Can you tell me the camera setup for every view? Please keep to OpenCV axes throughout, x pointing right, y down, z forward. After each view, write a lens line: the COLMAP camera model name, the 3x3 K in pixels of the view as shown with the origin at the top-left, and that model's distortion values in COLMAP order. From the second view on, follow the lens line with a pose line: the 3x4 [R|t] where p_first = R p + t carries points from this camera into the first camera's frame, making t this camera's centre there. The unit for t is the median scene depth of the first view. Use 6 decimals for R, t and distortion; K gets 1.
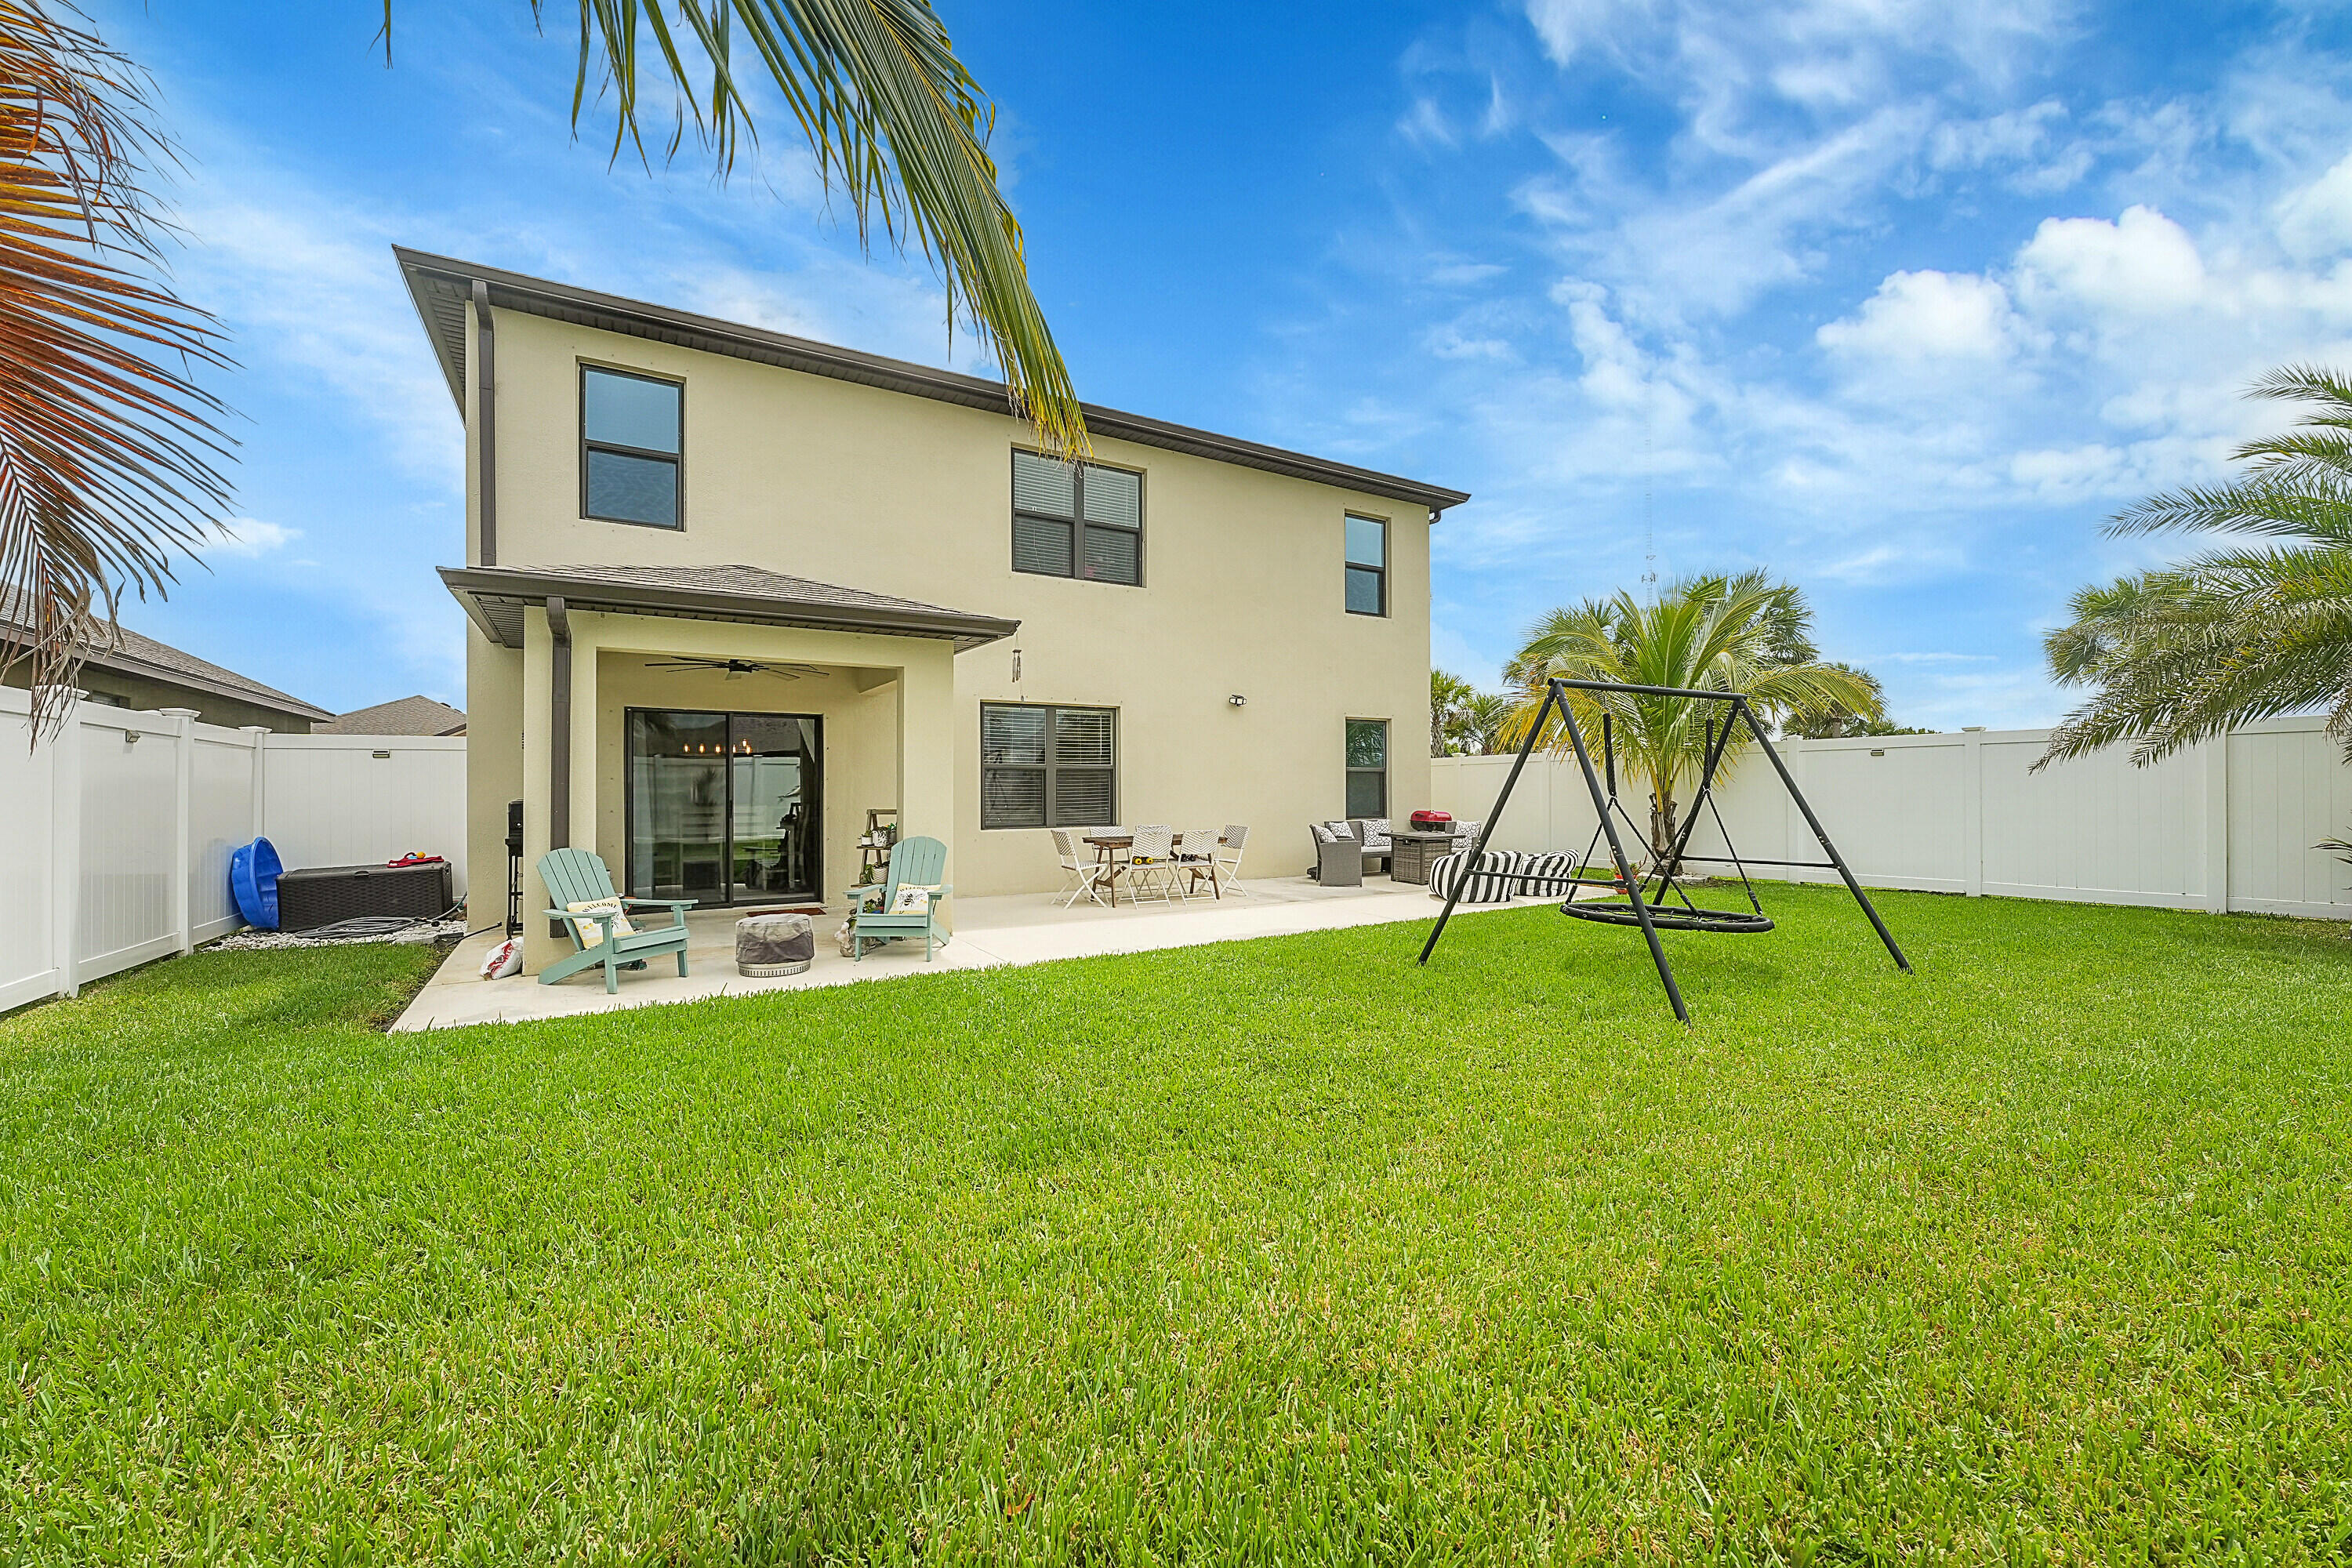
lens RADIAL K [[957.4, 0, 1186.3], [0, 957.4, 792.4], [0, 0, 1]] dist [0.001867, 0.000002]
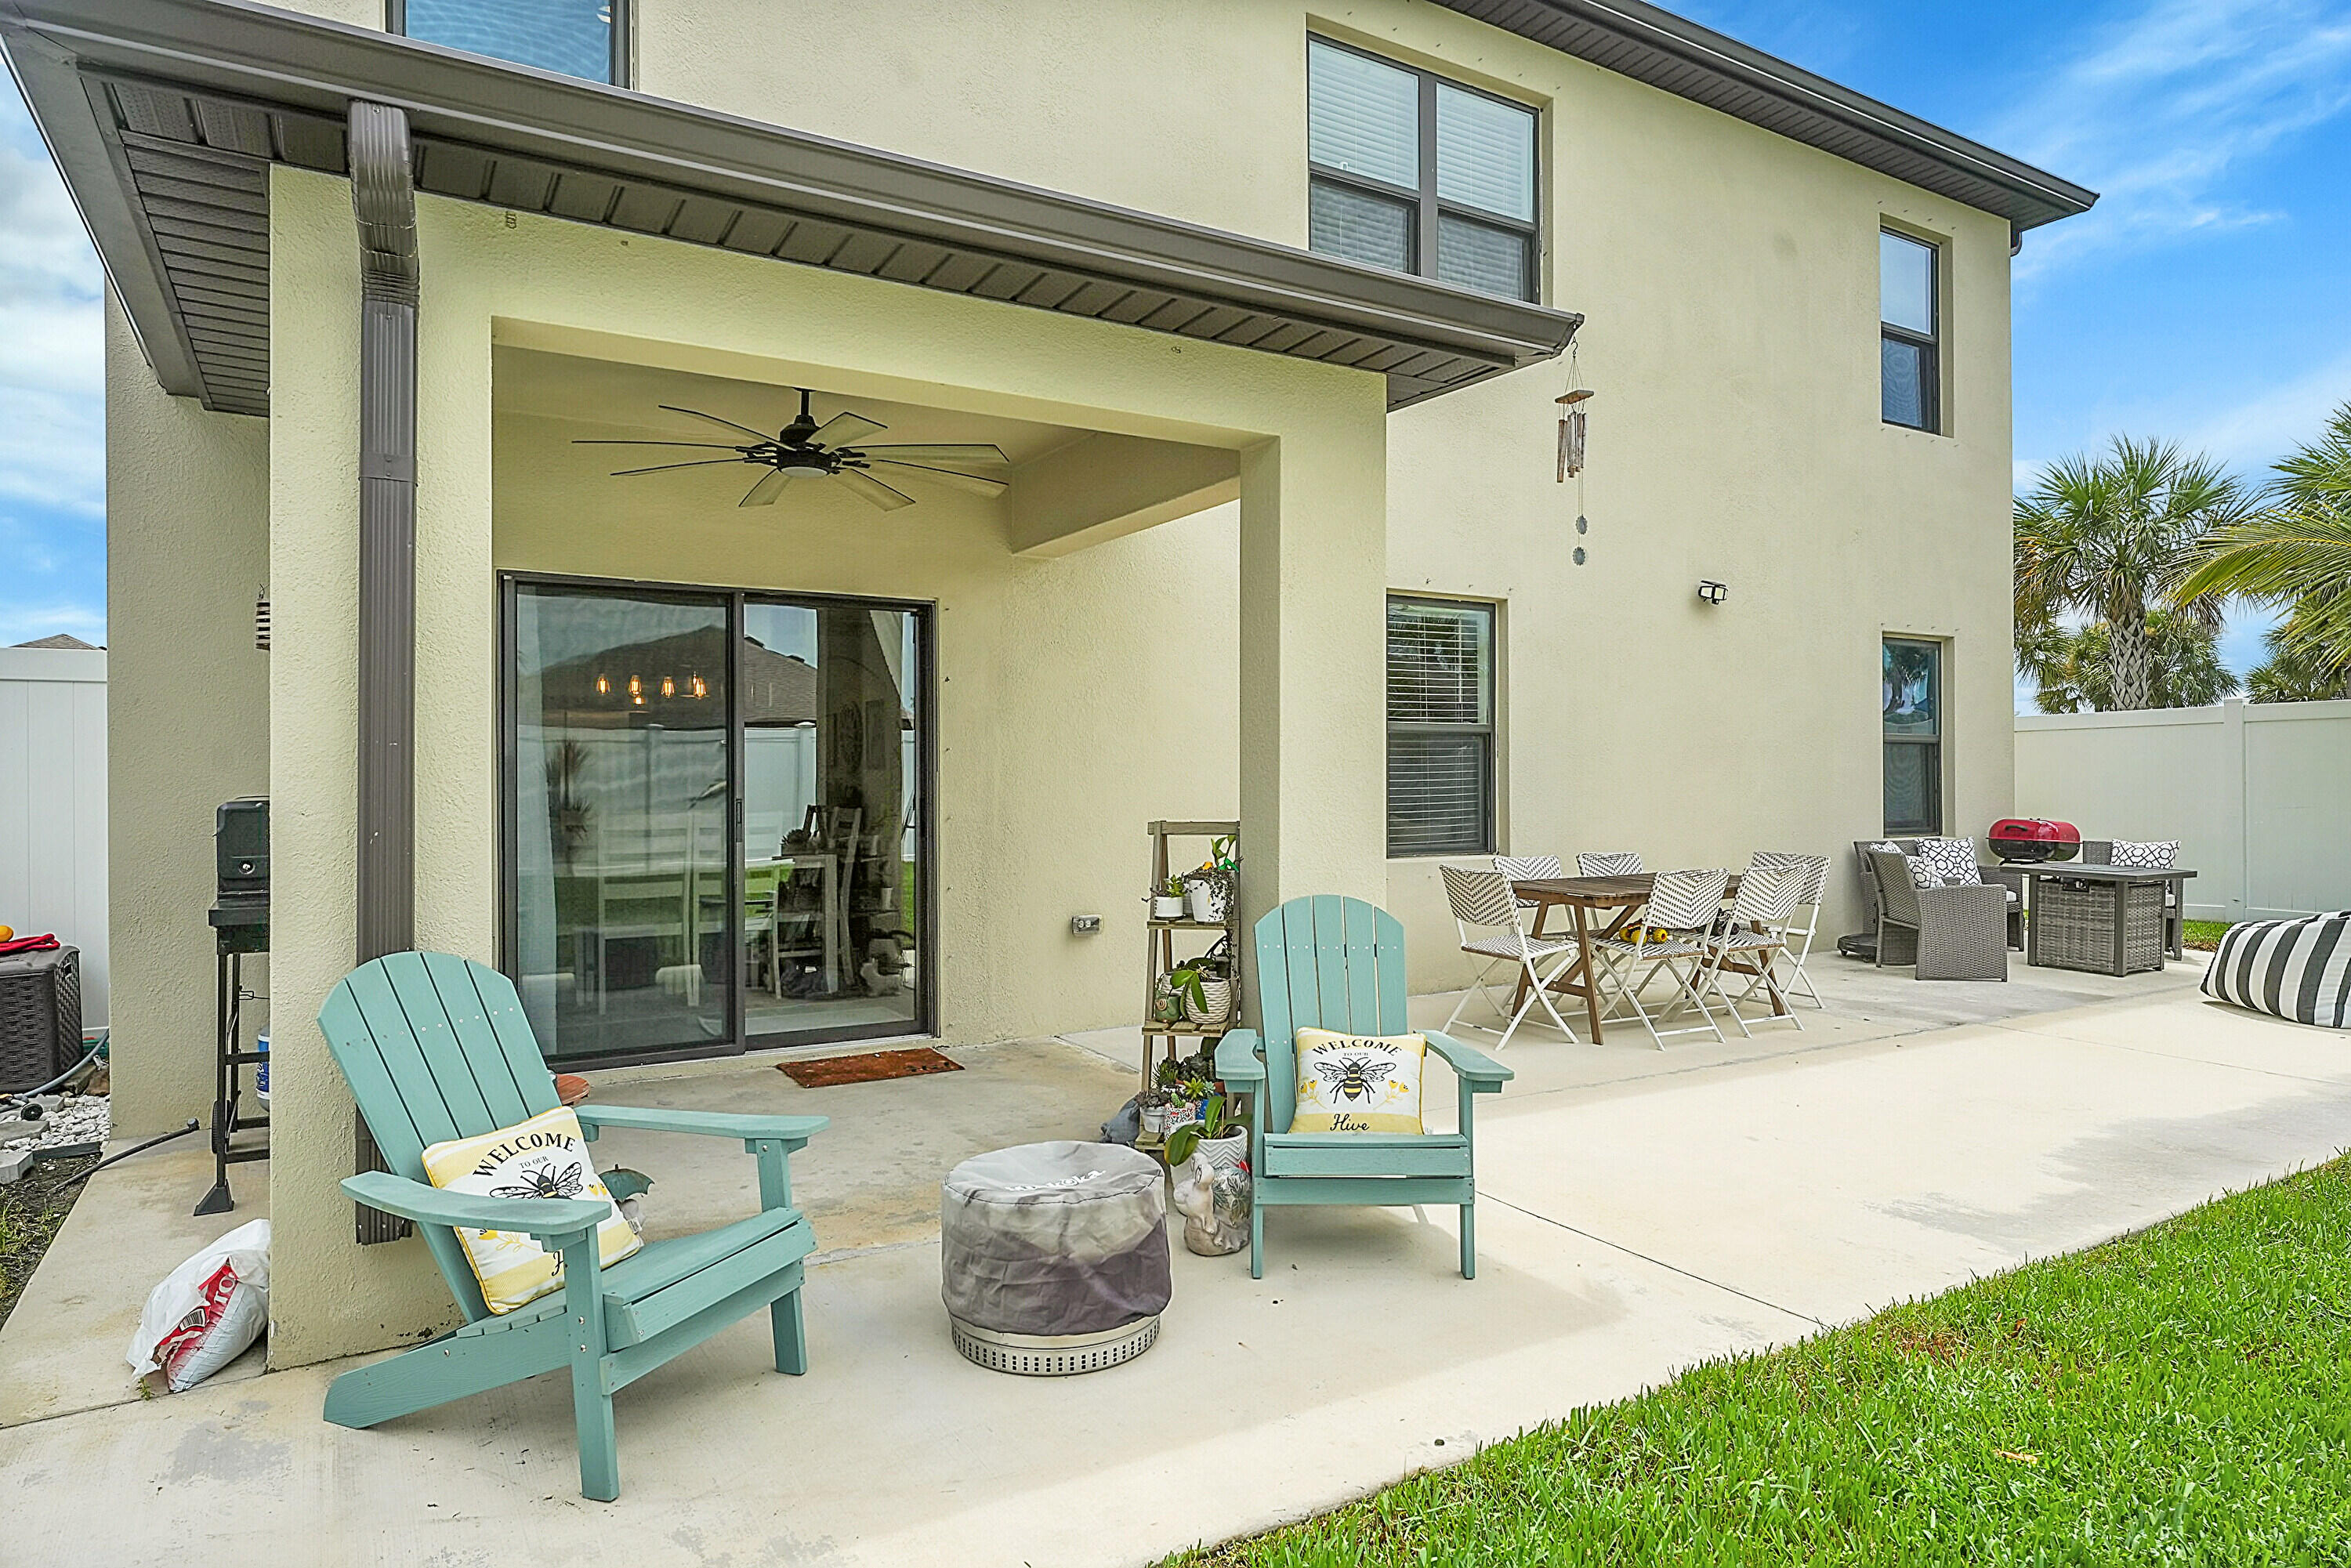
lens RADIAL K [[1385.2, 0, 1170.5], [0, 1385.2, 781.3], [0, 0, 1]] dist [0.005900, 0.001855]
pose [[0.999952, -0.000393, -0.009757, -0.320504], [0.000347, 0.999989, -0.004637, 0.004178], [0.009759, 0.004633, 0.999942, 0.446769]]
